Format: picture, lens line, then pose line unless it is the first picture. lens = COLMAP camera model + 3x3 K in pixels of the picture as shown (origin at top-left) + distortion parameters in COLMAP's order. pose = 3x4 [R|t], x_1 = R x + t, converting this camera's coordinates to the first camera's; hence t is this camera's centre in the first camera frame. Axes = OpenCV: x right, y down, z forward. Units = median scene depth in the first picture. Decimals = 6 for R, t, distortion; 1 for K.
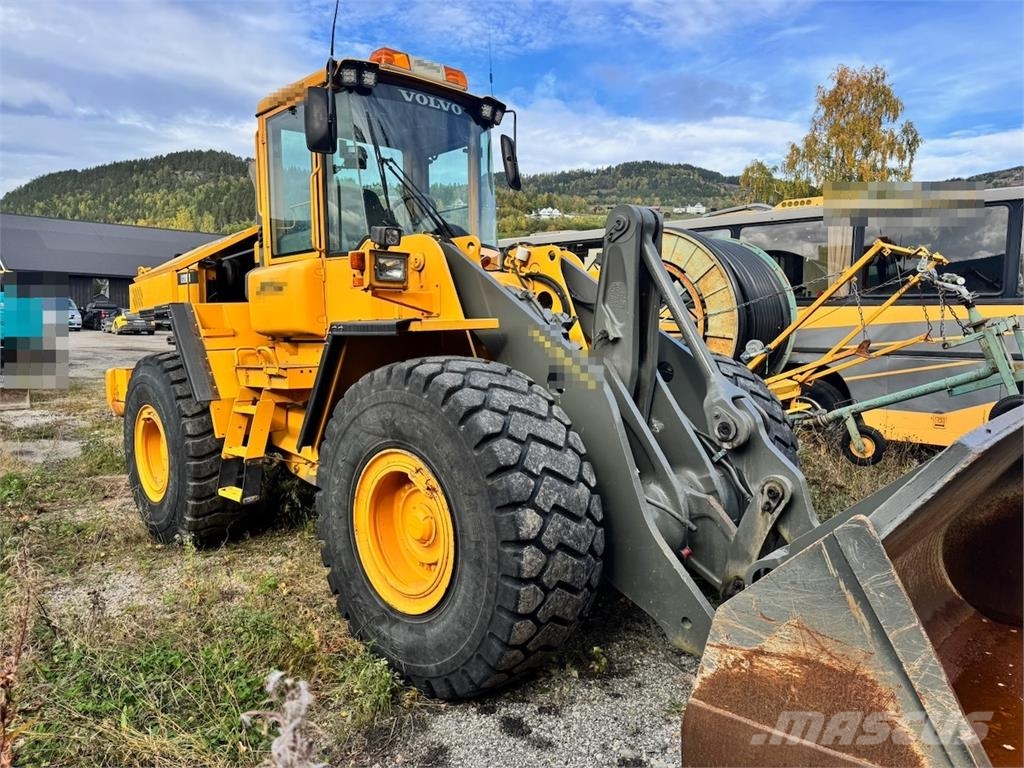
lens RADIAL K [[717.5, 0, 512.8], [0, 717.5, 386.2], [0, 0, 1]] dist [0.072029, -0.085241]
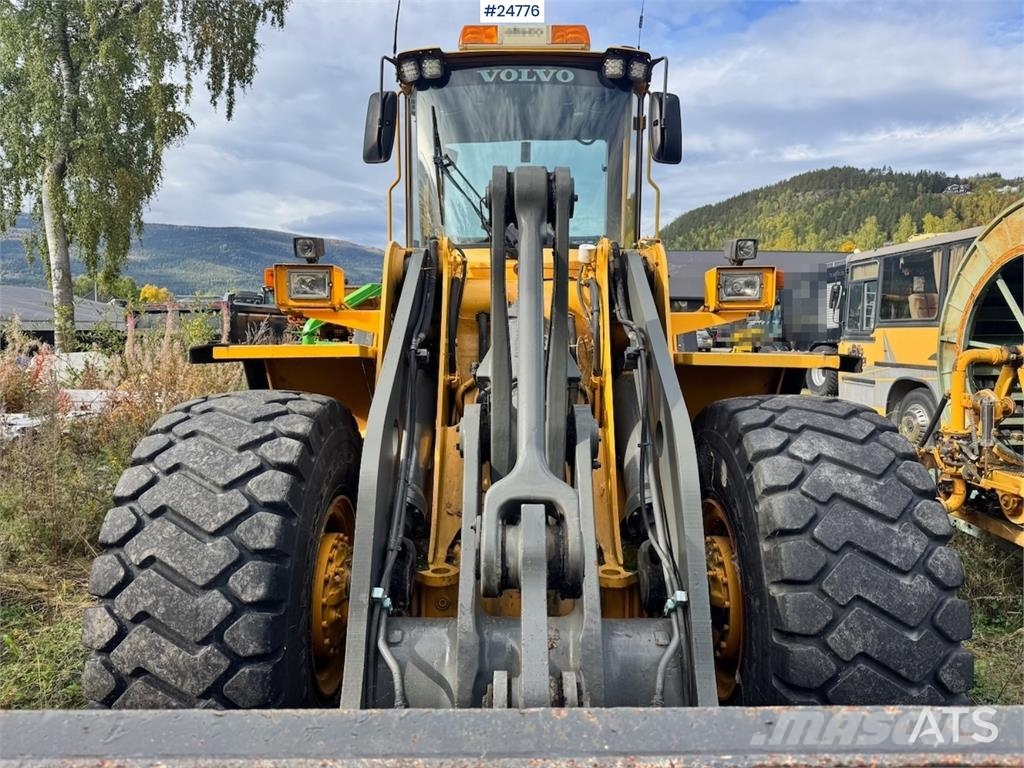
lens RADIAL K [[721.5, 0, 517.5], [0, 721.5, 389.0], [0, 0, 1]] dist [0.042096, -0.054216]
pose [[0.694188, 0.058939, -0.717377, 0.510043], [-0.073537, 0.997234, 0.010772, -0.055317], [0.716028, 0.045276, 0.696602, 0.473958]]
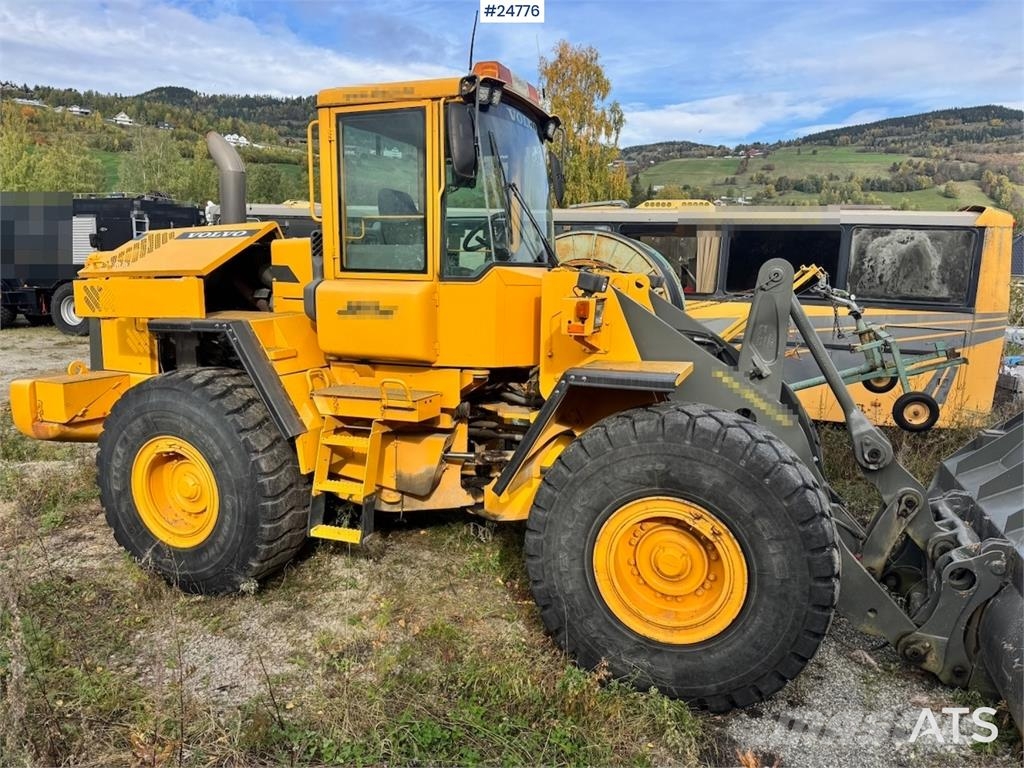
lens RADIAL K [[721.5, 0, 517.5], [0, 721.5, 389.0], [0, 0, 1]] dist [0.042096, -0.054216]
pose [[0.915129, -0.035399, 0.401604, -0.559002], [0.003606, 0.996817, 0.079647, -0.112490], [-0.403145, -0.071439, 0.912344, 0.082941]]
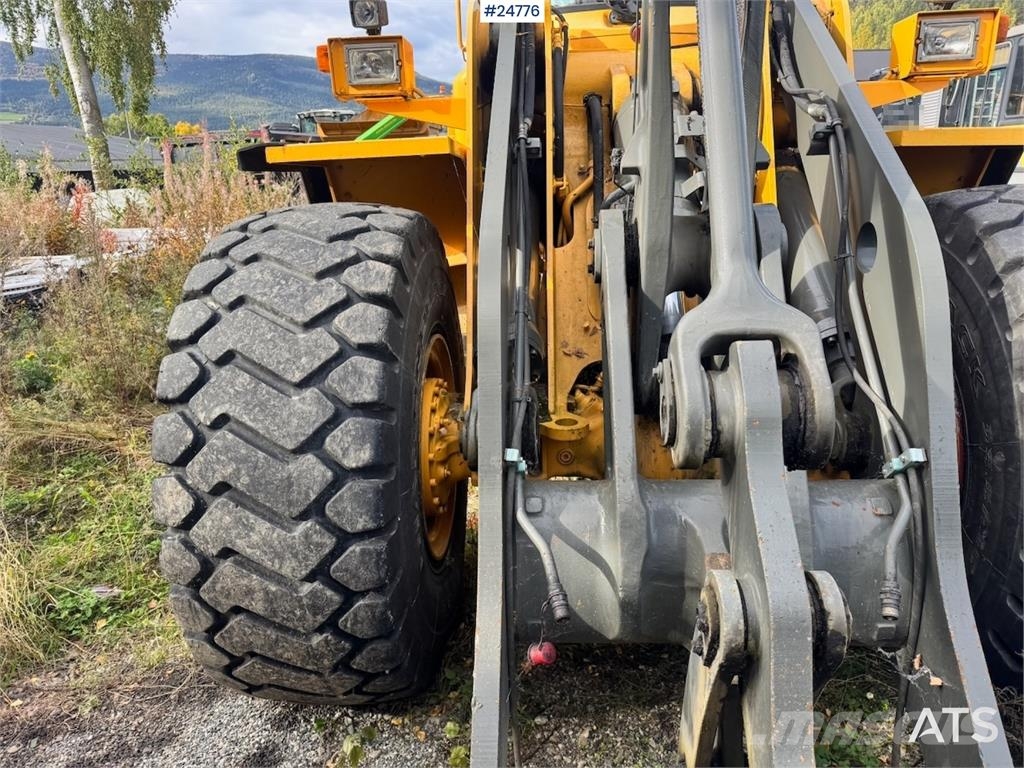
lens RADIAL K [[711.0, 0, 517.8], [0, 711.0, 389.9], [0, 0, 1]] dist [0.106042, -0.138890]
pose [[0.651950, 0.207634, -0.729280, 0.380592], [-0.040401, 0.969924, 0.240031, -0.031694], [0.757185, -0.127024, 0.640731, 0.515366]]
